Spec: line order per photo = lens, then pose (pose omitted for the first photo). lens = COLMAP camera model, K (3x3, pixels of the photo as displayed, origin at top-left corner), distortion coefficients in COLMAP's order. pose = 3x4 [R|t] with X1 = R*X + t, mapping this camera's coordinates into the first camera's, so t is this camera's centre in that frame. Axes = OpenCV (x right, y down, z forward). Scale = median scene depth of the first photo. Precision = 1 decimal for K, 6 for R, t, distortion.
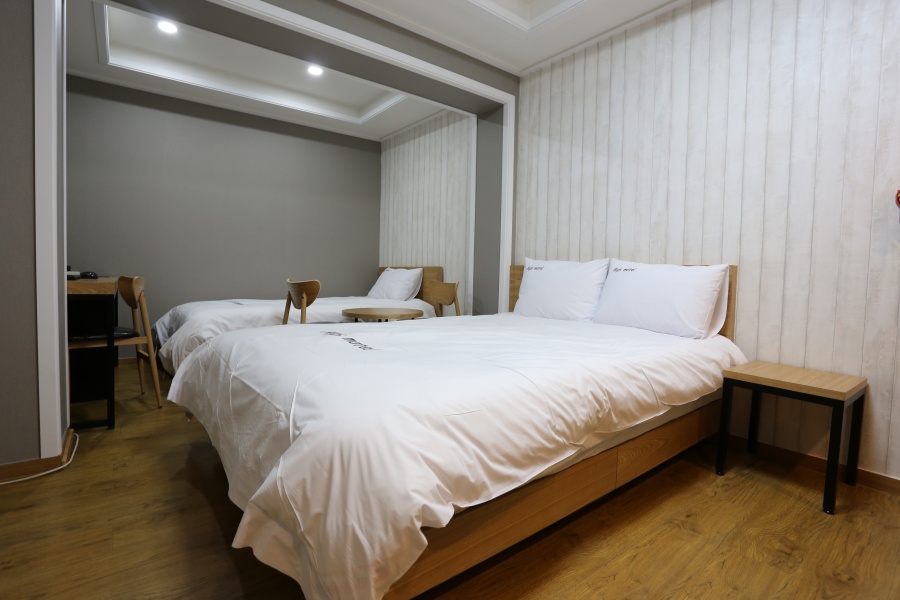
lens RADIAL K [[434.8, 0, 445.7], [0, 434.8, 294.9], [0, 0, 1]] dist [-0.084872, 0.042950]
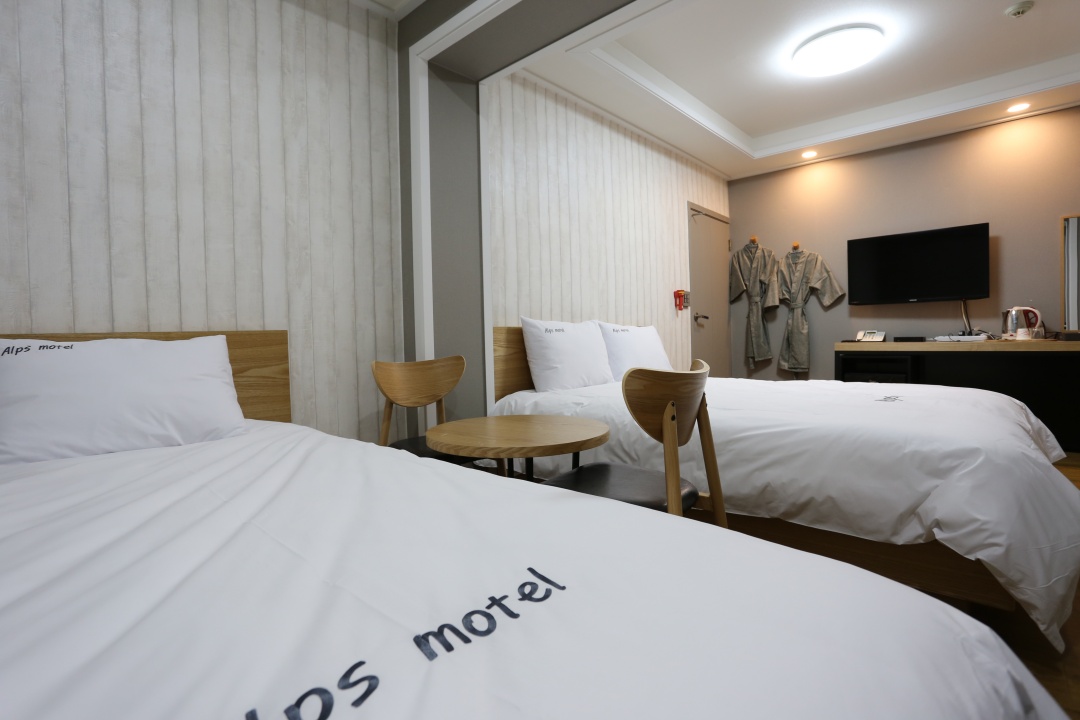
lens RADIAL K [[521.7, 0, 534.8], [0, 521.7, 353.8], [0, 0, 1]] dist [-0.084872, 0.042950]
pose [[-0.163892, -0.050644, 0.985178, -0.748071], [0.068179, 0.995712, 0.062528, -0.080792], [-0.984119, 0.077416, -0.159736, 1.193183]]
